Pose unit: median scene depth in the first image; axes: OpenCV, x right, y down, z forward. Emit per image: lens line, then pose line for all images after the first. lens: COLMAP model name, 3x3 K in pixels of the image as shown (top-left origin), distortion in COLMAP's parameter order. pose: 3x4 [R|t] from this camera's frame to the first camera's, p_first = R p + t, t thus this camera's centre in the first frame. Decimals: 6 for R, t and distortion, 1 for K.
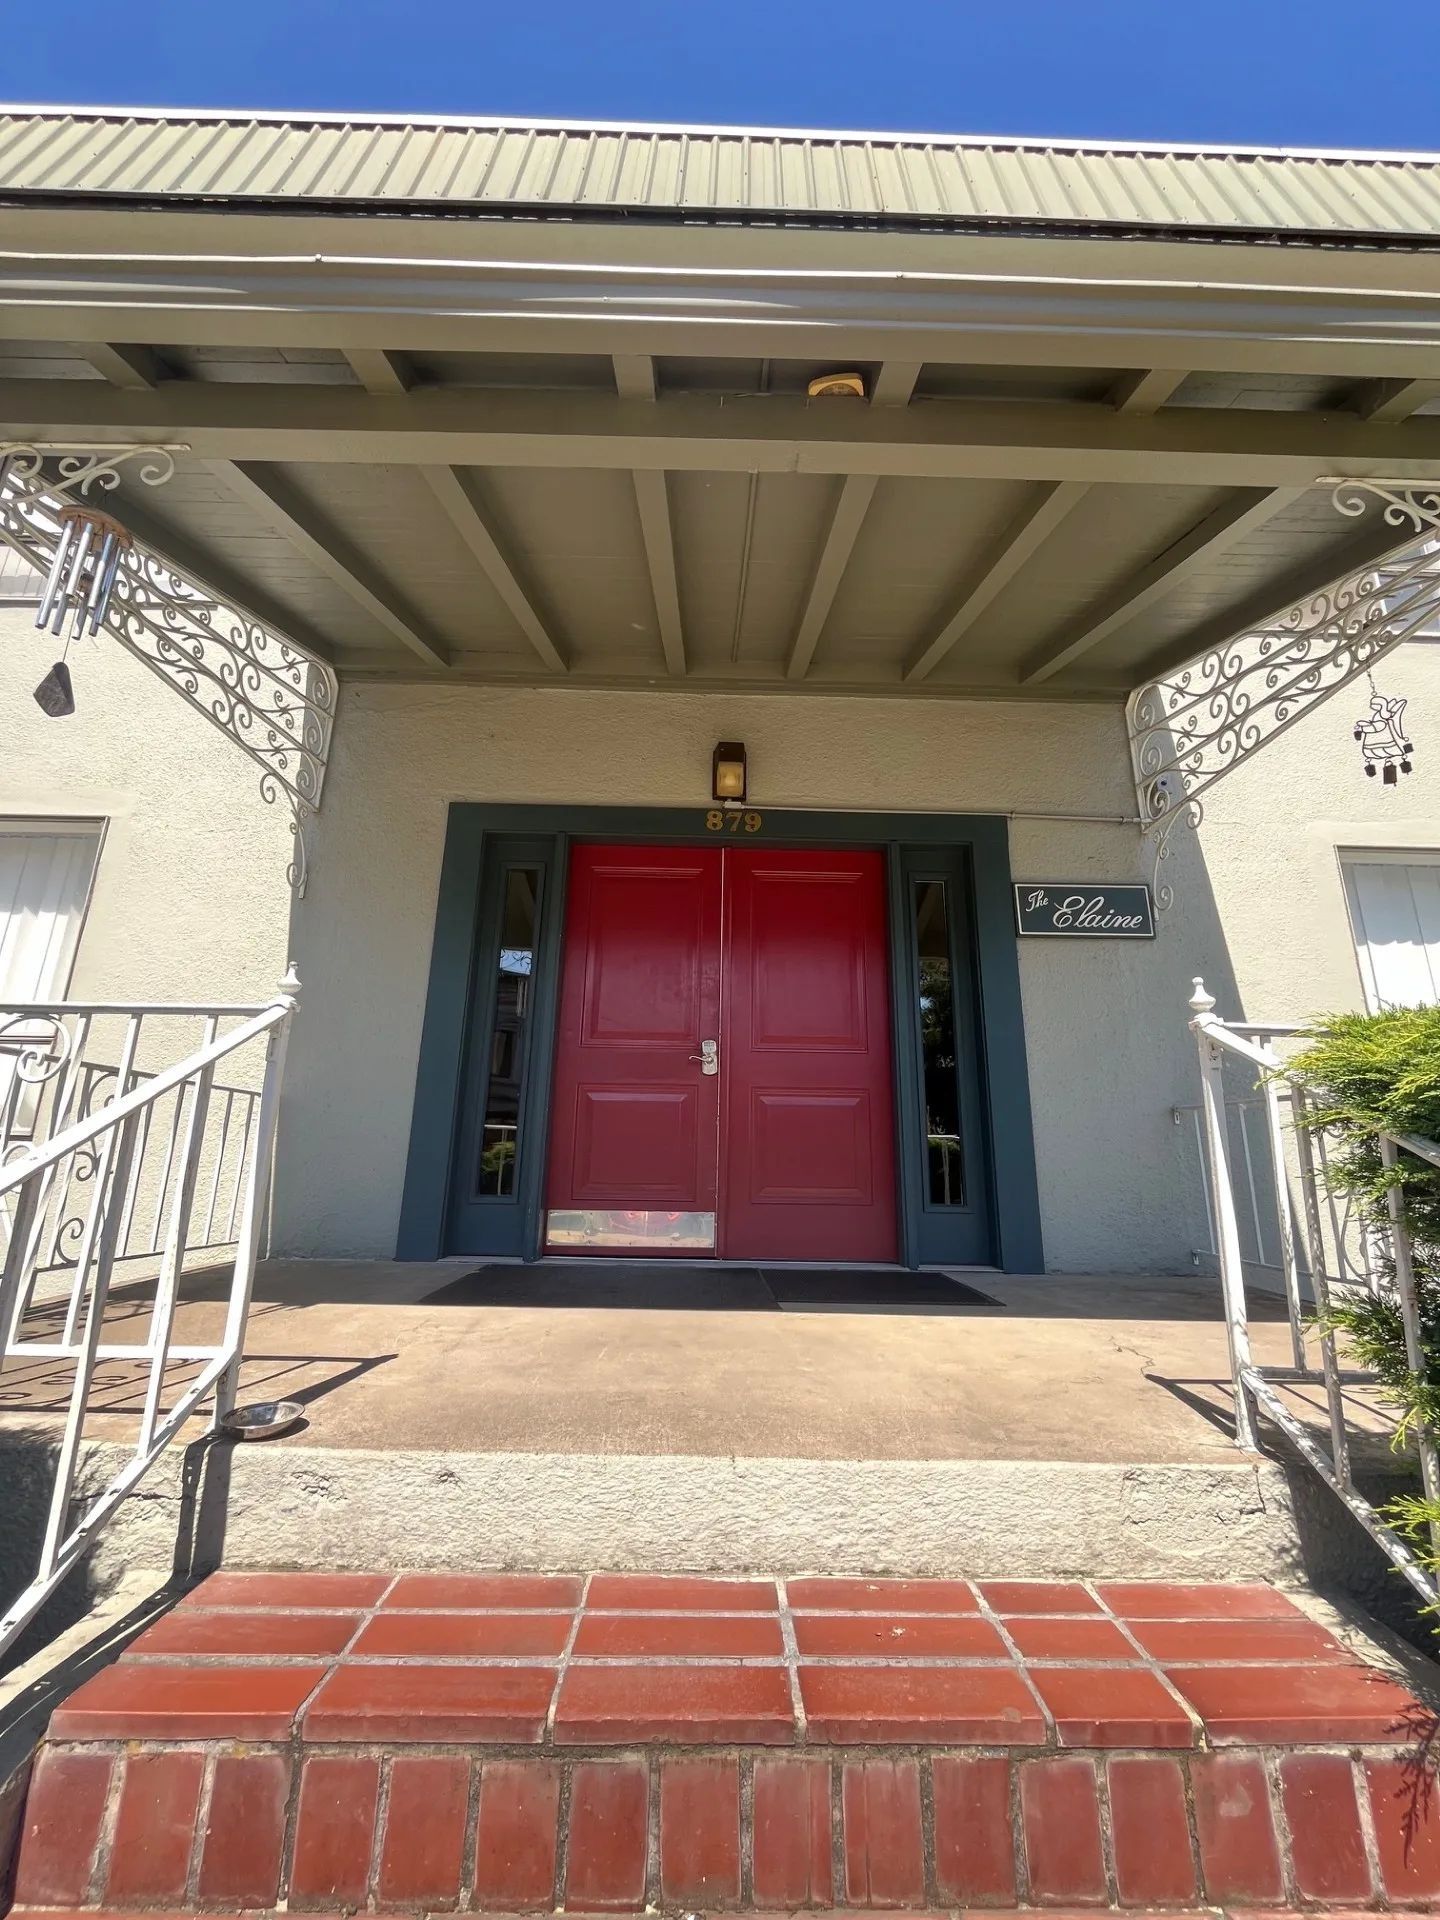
lens RADIAL K [[777.0, 0, 719.9], [0, 777.0, 963.0], [0, 0, 1]] dist [-0.006230, -0.000671]
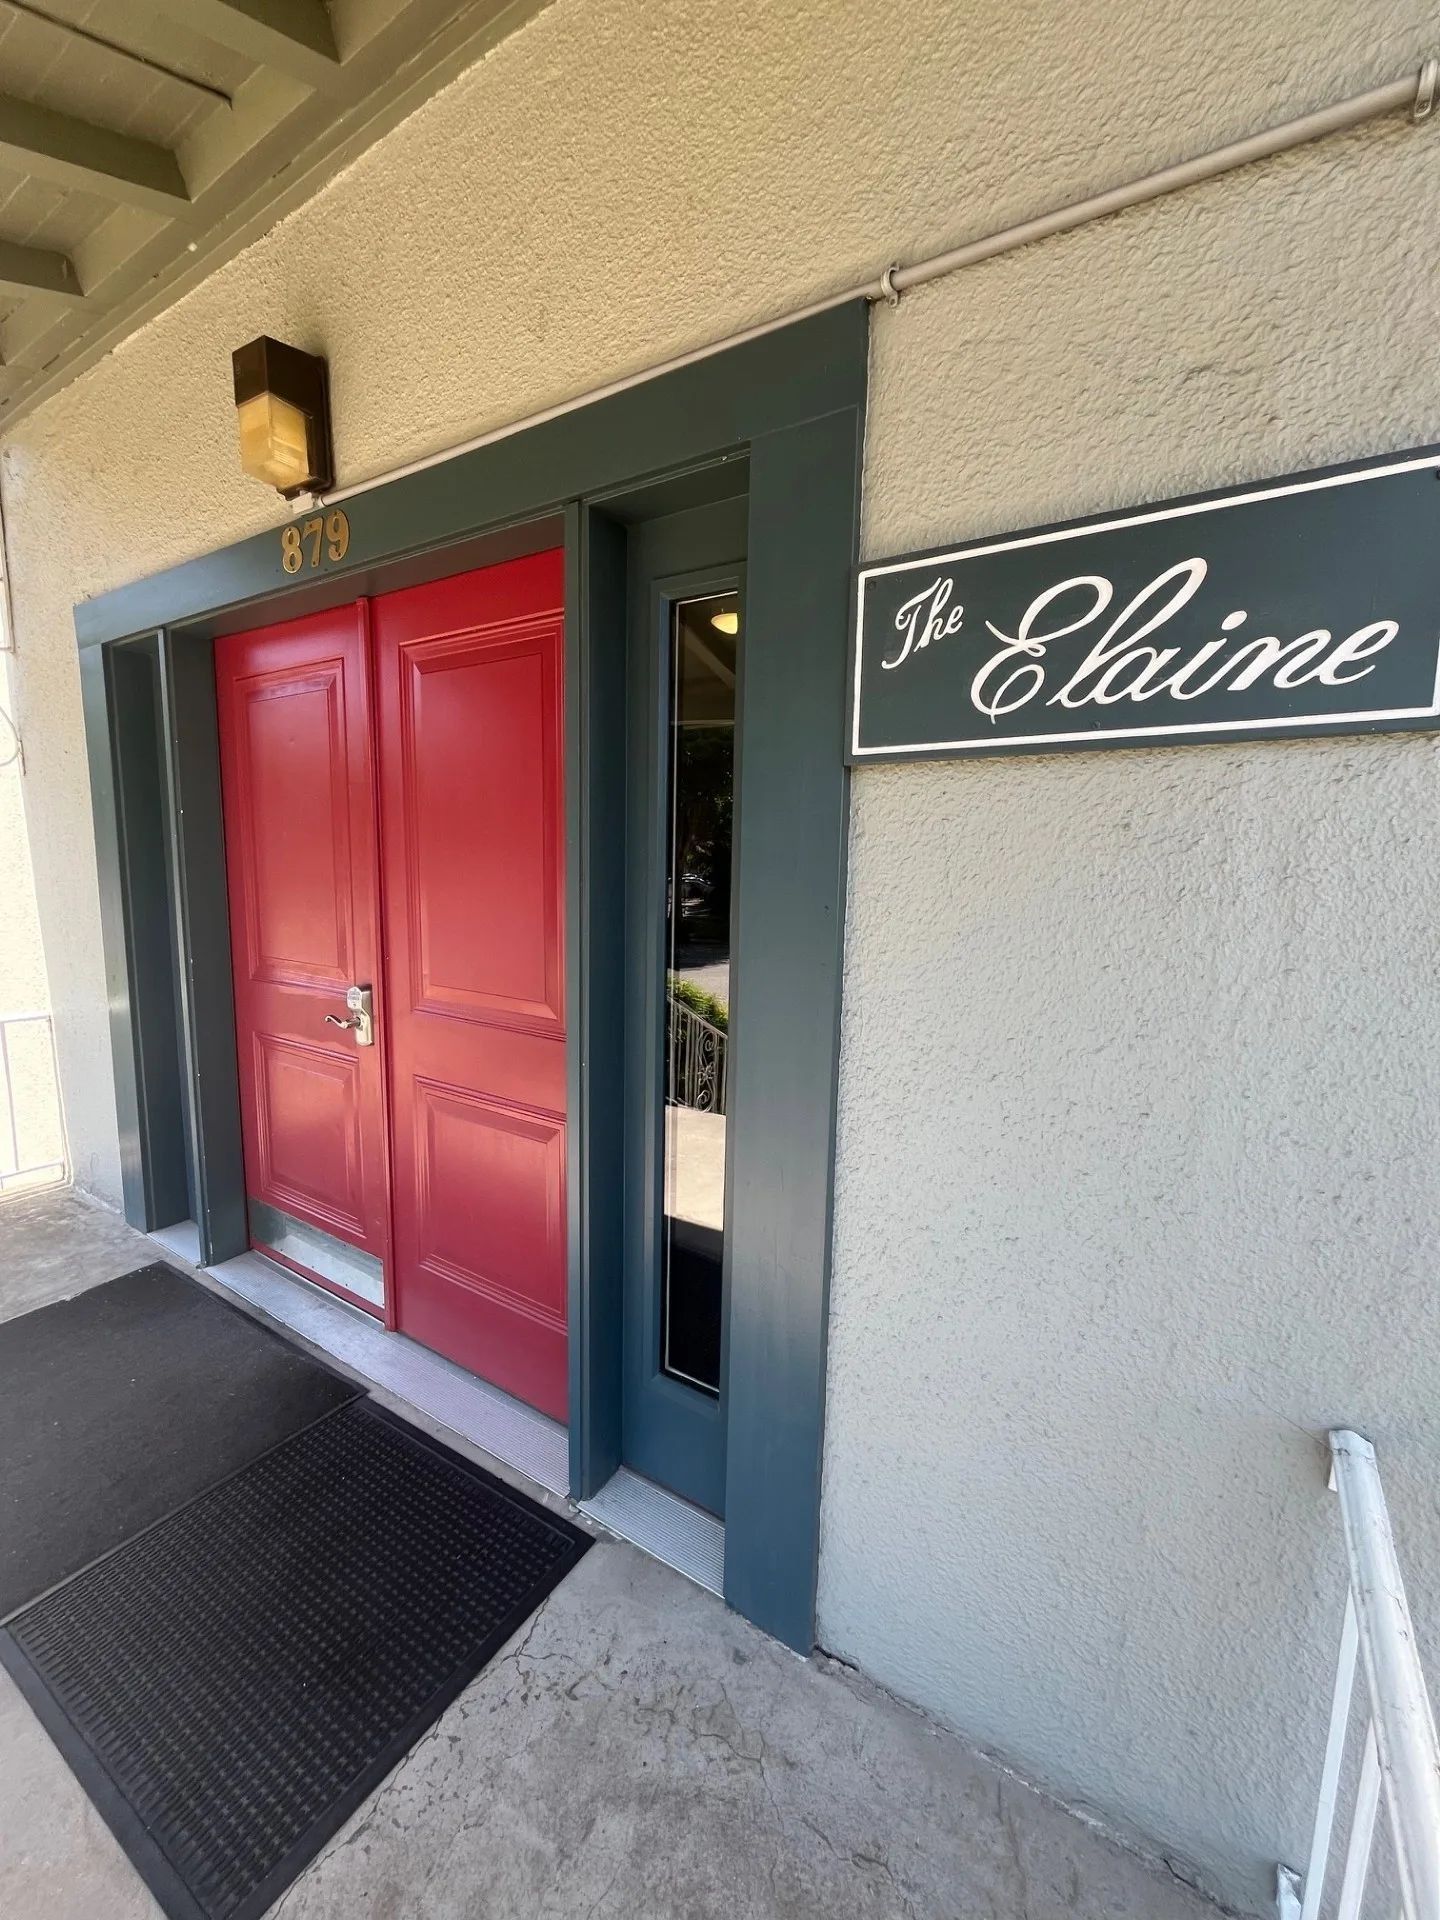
lens RADIAL K [[777.0, 0, 717.4], [0, 777.0, 958.0], [0, 0, 1]] dist [-0.006230, -0.000671]
pose [[0.828952, 0.071864, -0.554685, 0.511556], [0.140061, 0.933444, 0.330250, -0.070224], [0.541500, -0.351451, 0.763715, 0.702096]]
